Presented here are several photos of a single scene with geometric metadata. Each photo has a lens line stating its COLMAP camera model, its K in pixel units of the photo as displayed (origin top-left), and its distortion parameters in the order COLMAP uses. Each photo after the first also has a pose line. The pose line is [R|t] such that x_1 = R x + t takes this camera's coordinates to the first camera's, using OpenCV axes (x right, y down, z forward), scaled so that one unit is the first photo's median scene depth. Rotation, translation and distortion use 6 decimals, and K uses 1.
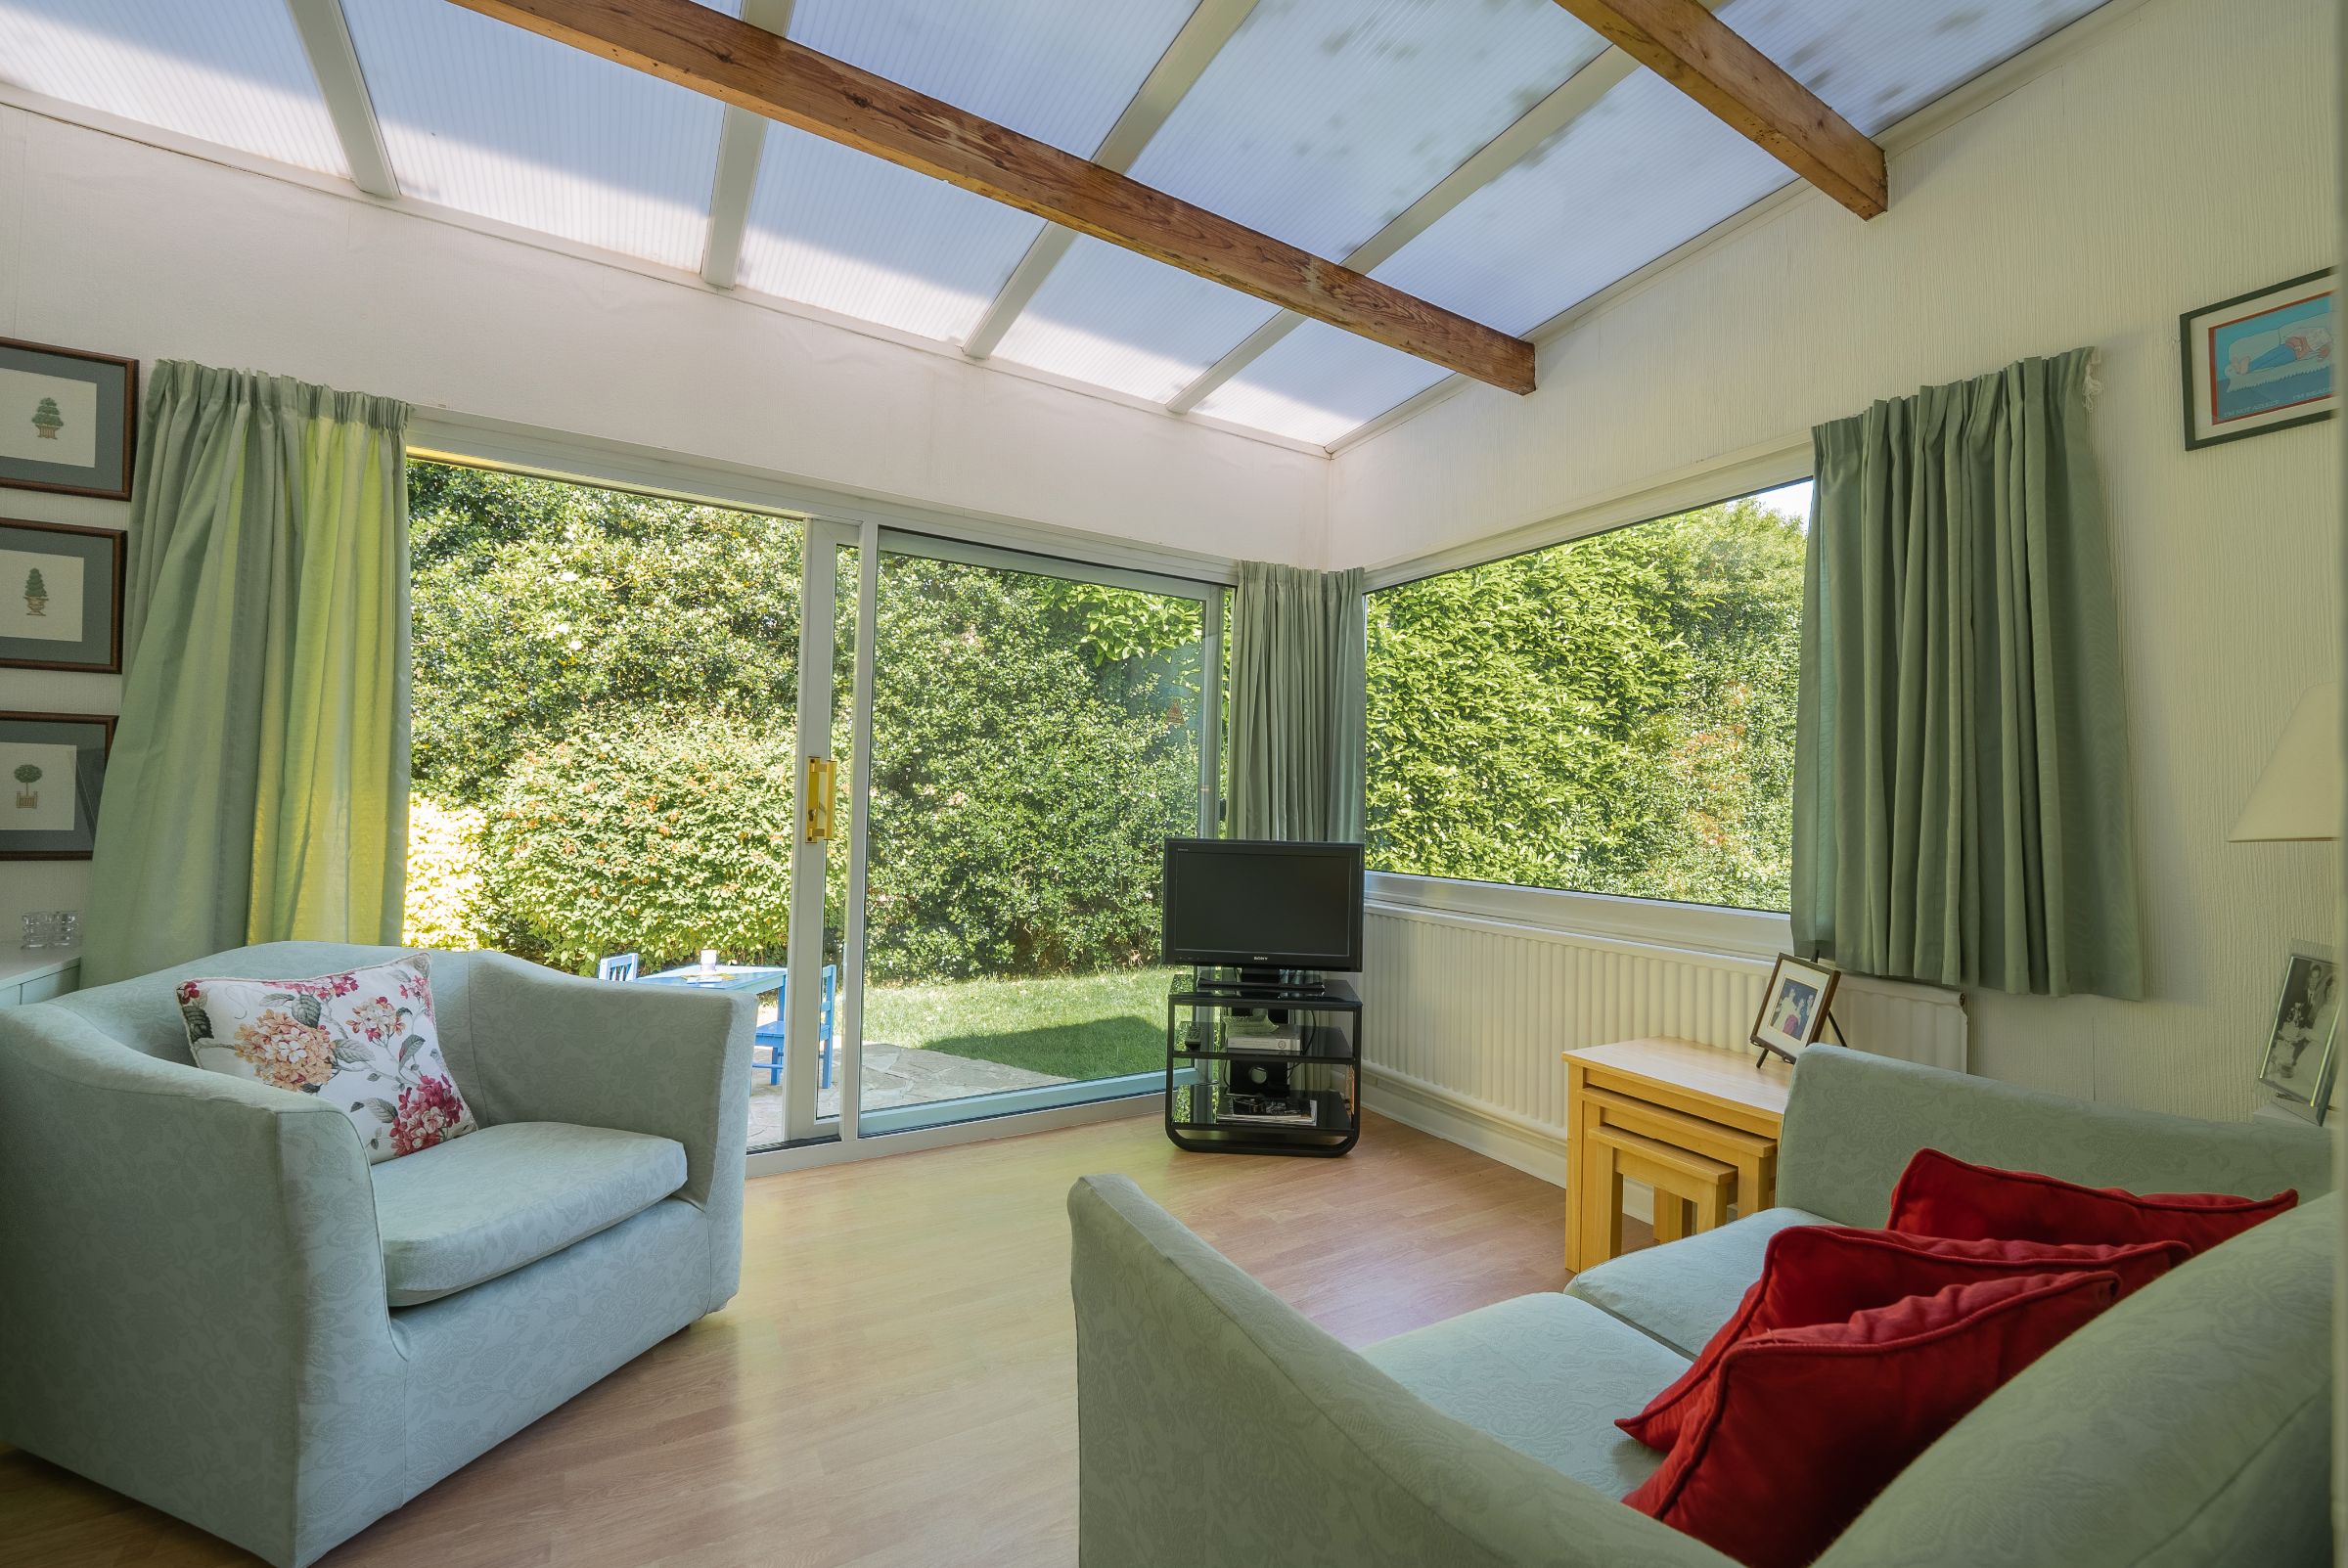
lens RADIAL K [[918.7, 0, 1075.5], [0, 918.7, 773.3], [0, 0, 1]] dist [-0.004338, -0.000149]
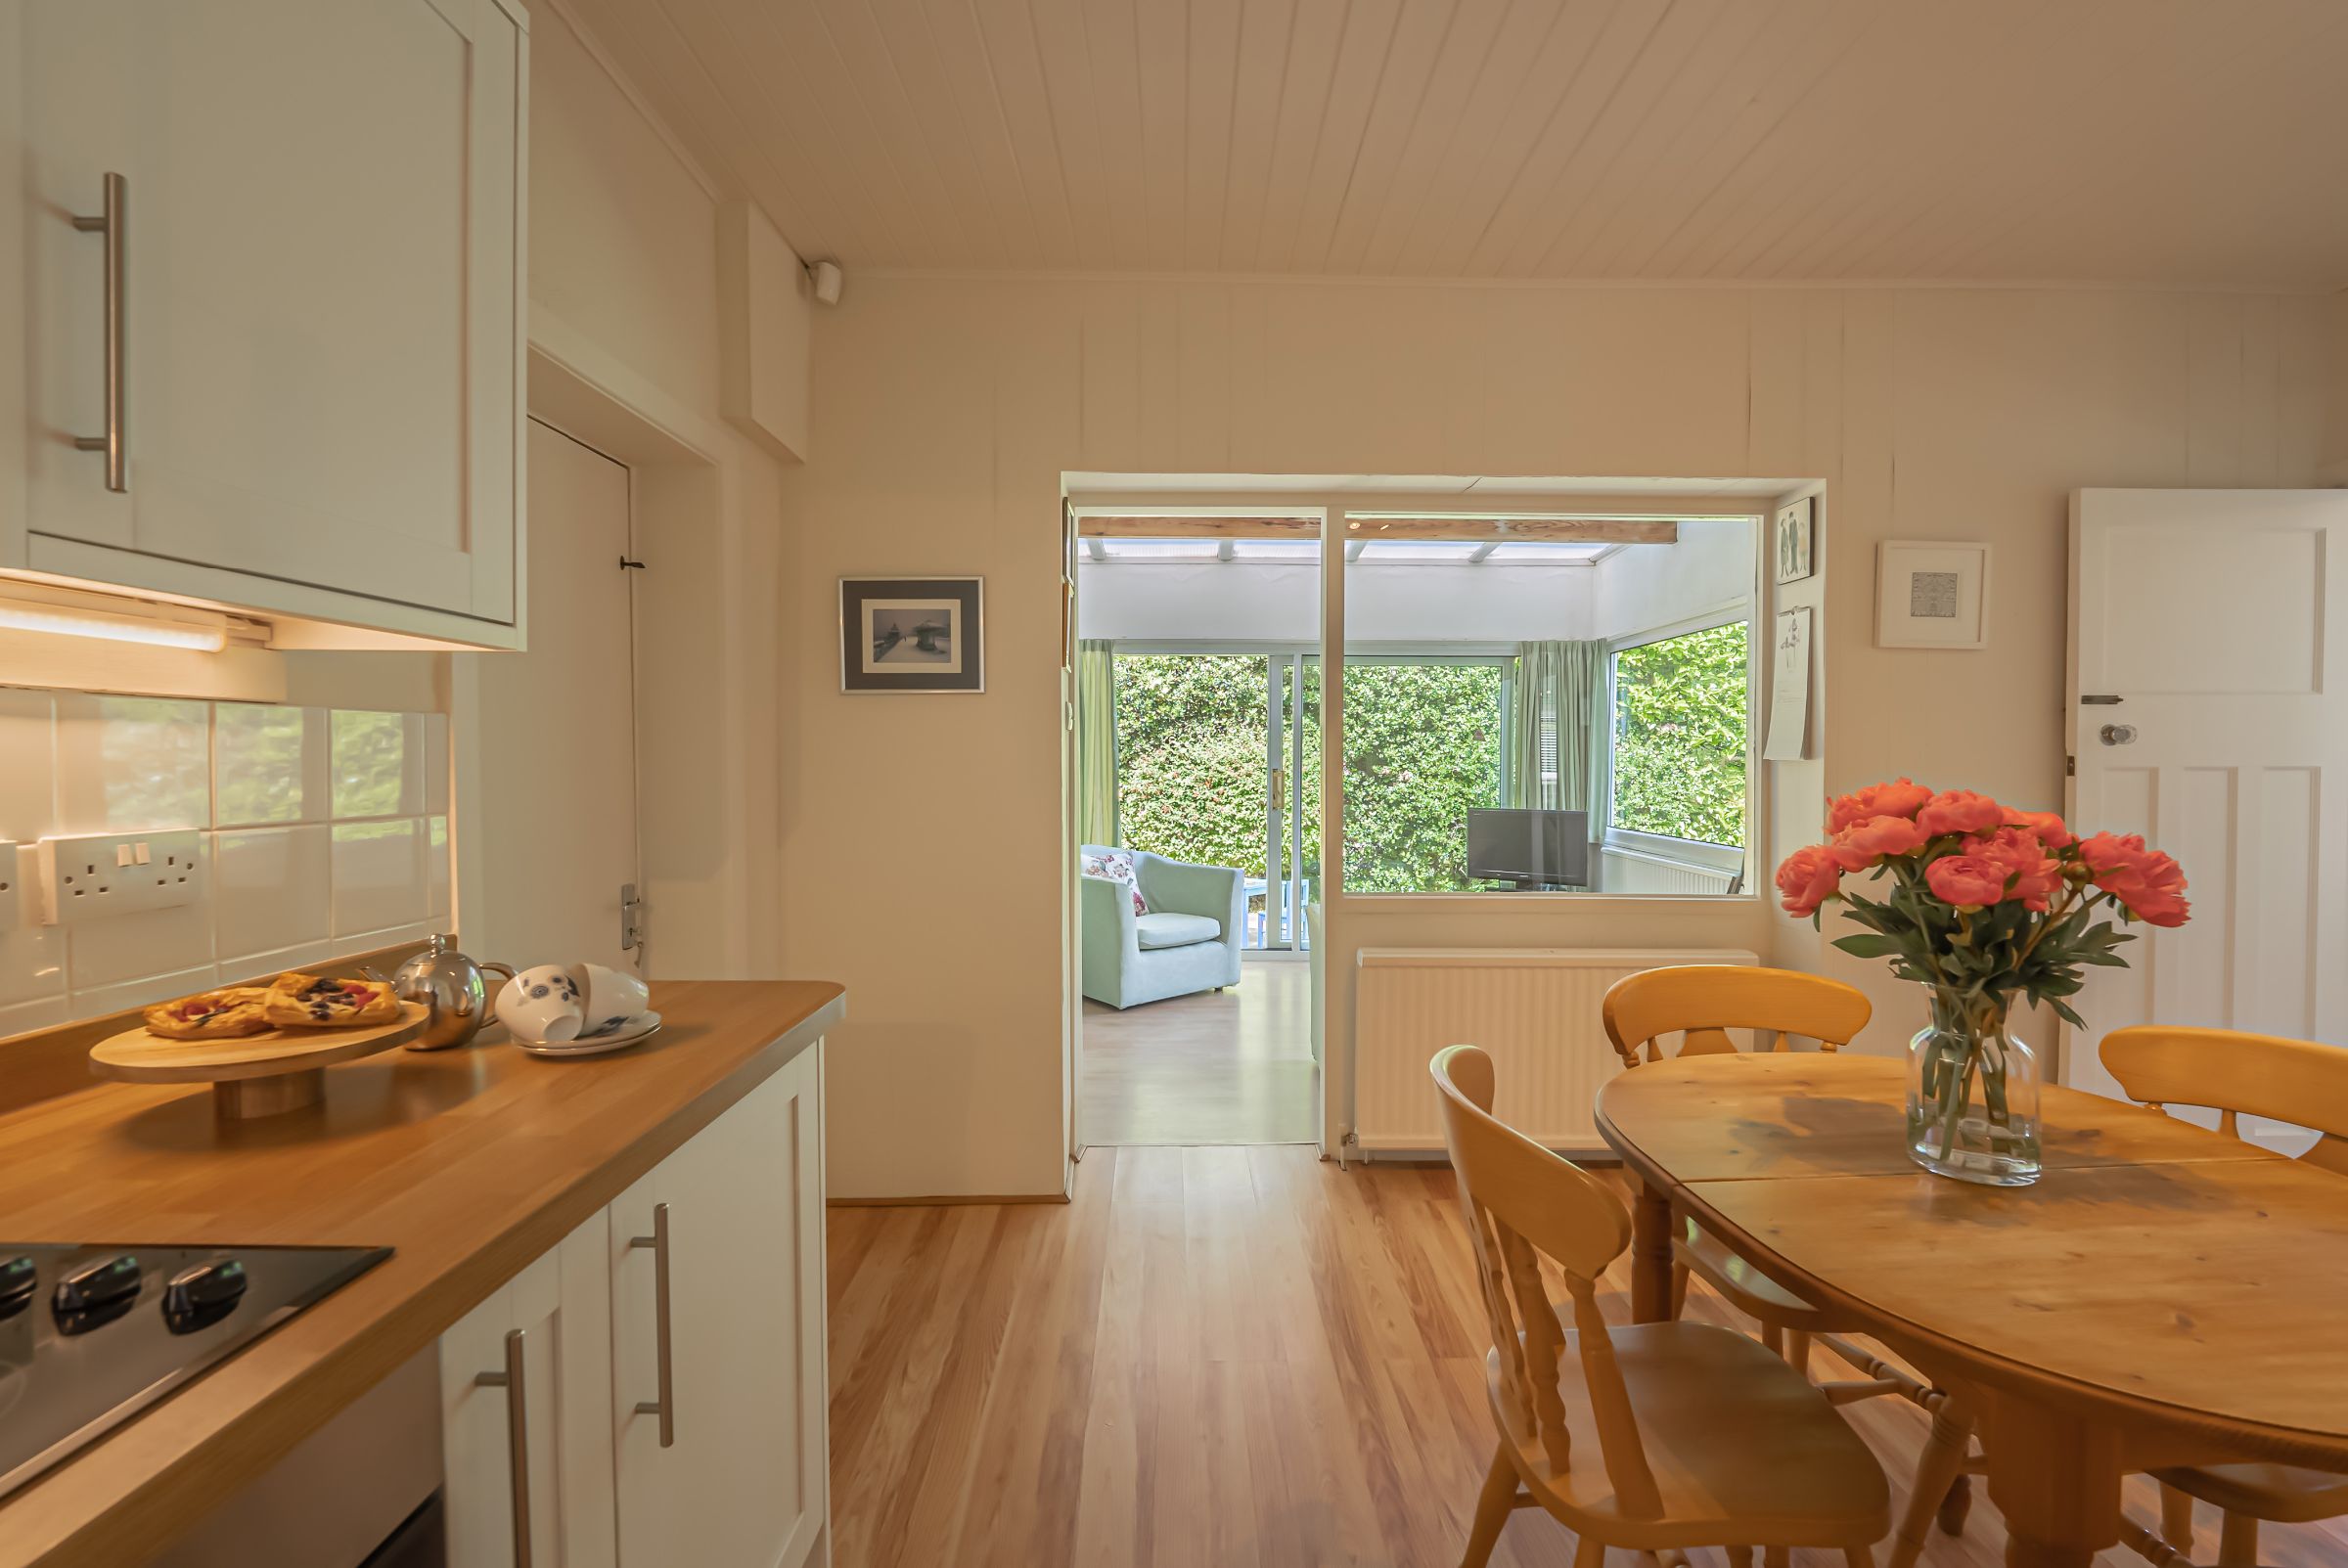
lens RADIAL K [[1010.9, 0, 1176.0], [0, 1010.9, 777.0], [0, 0, 1]] dist [-0.005189, -0.002086]
pose [[0.890321, -0.010031, -0.455223, 0.307046], [0.033383, 0.998505, 0.043287, -0.057788], [0.454108, -0.053735, 0.889325, -0.630004]]
